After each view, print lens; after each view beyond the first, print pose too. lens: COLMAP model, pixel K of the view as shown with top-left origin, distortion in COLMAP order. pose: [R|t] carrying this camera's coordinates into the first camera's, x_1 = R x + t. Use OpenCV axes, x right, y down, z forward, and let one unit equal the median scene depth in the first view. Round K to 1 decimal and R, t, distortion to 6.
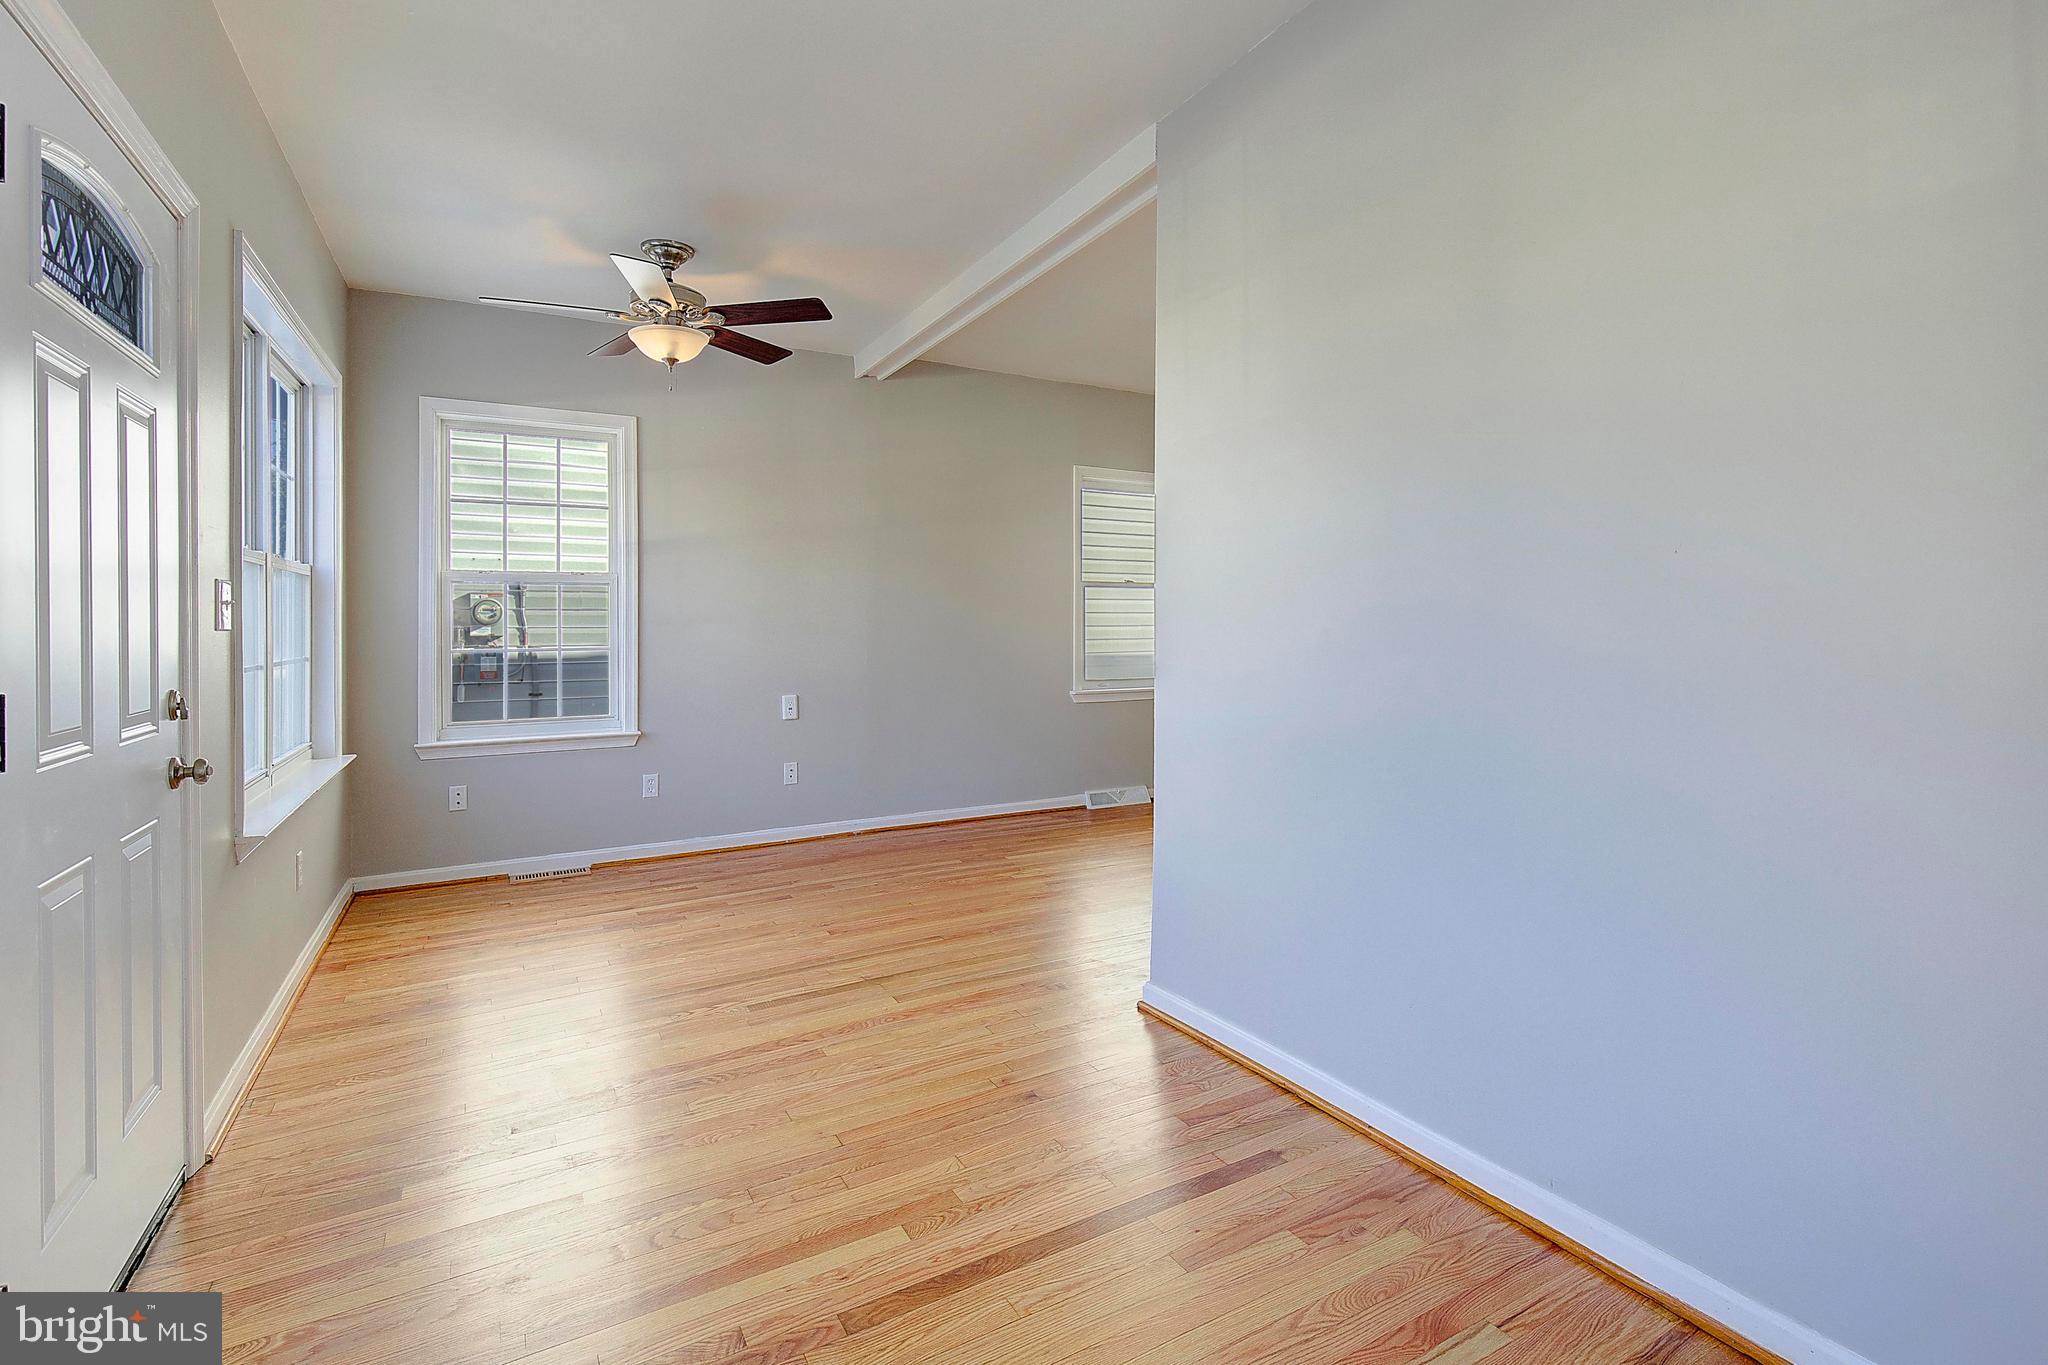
lens RADIAL K [[959.1, 0, 1052.6], [0, 959.1, 634.7], [0, 0, 1]] dist [-0.000126, 0.000064]
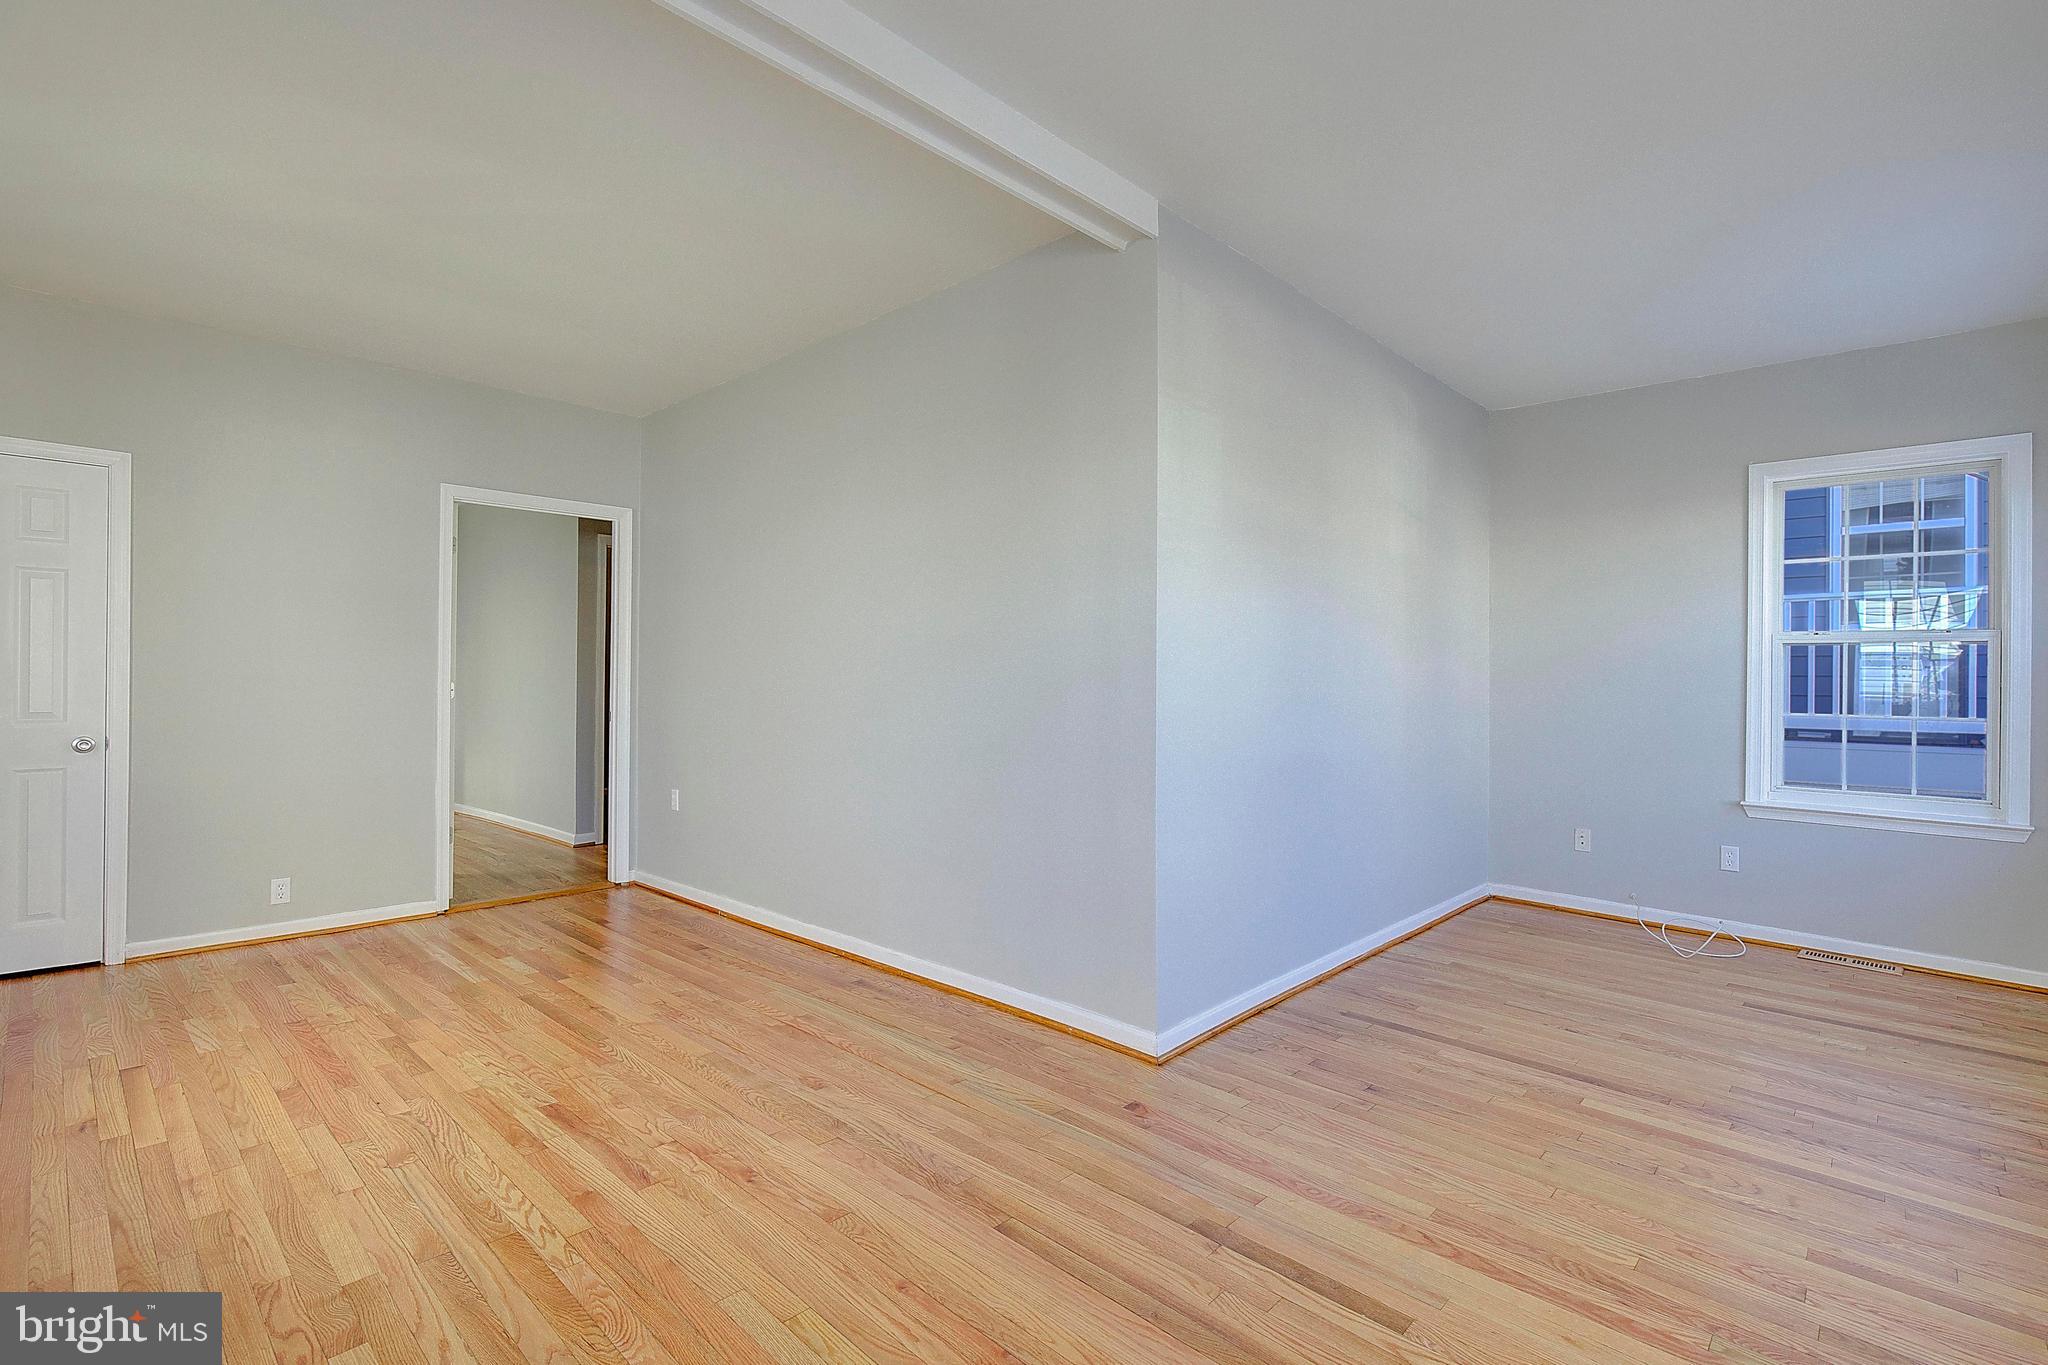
lens RADIAL K [[937.7, 0, 1058.3], [0, 937.7, 680.4], [0, 0, 1]] dist [0.001546, 0.000073]
pose [[-0.295477, 0.001443, 0.955349, -0.483007], [0.003970, 0.999992, -0.000283, -0.008444], [-0.955342, 0.003709, -0.295480, 0.820616]]
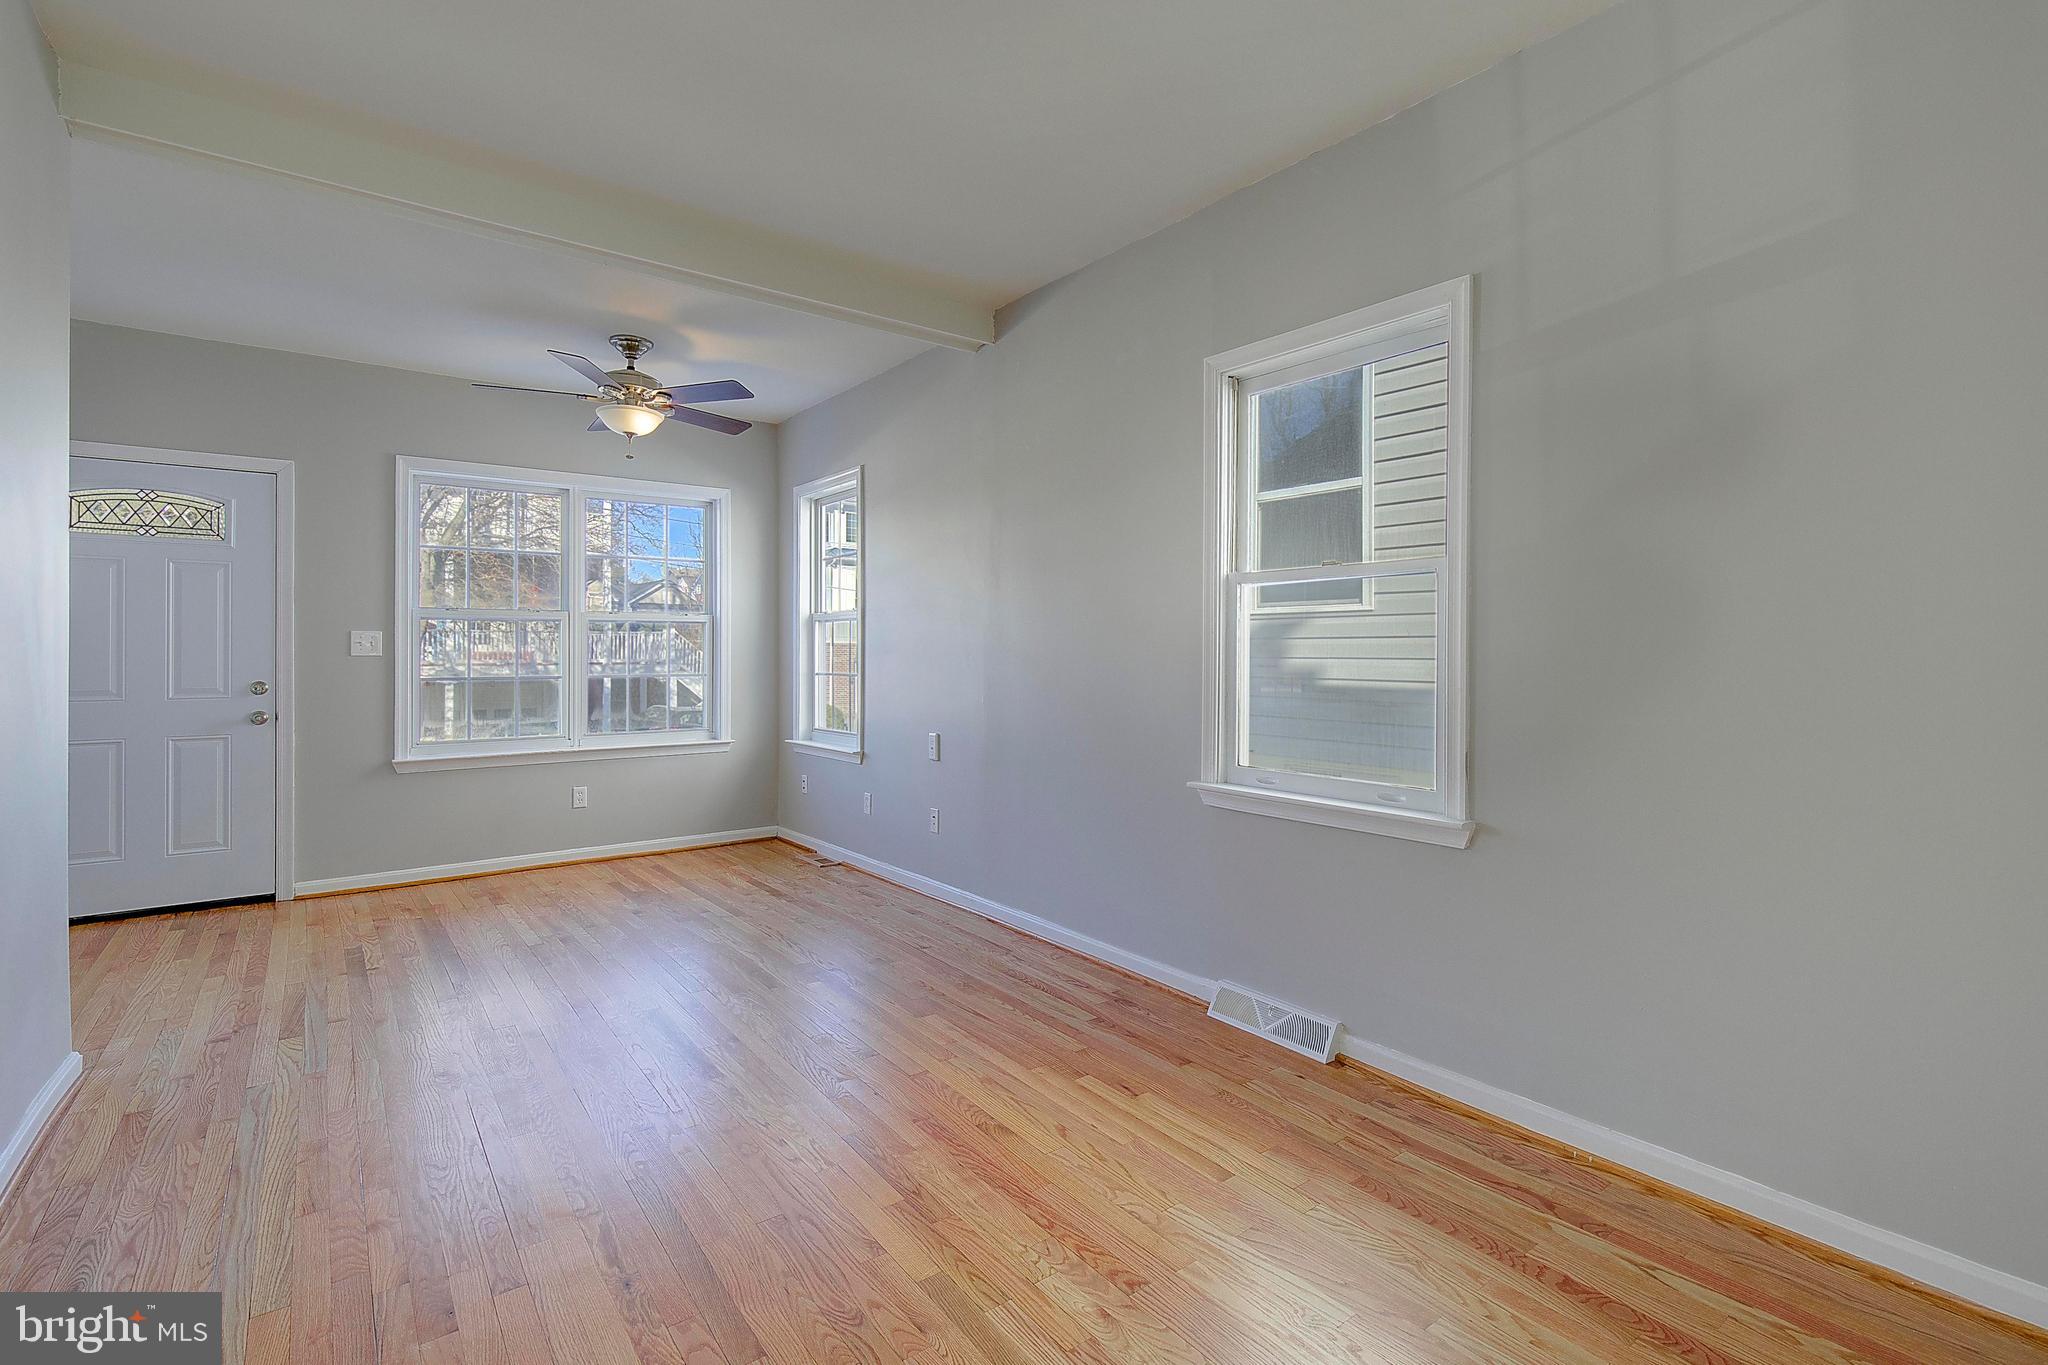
lens RADIAL K [[956.6, 0, 1071.3], [0, 956.6, 652.4], [0, 0, 1]] dist [0.000396, -0.000361]
pose [[0.145938, 0.001602, -0.989292, 0.666778], [-0.012645, 0.999920, -0.000246, -0.015013], [0.989213, 0.012545, 0.145946, 1.057093]]
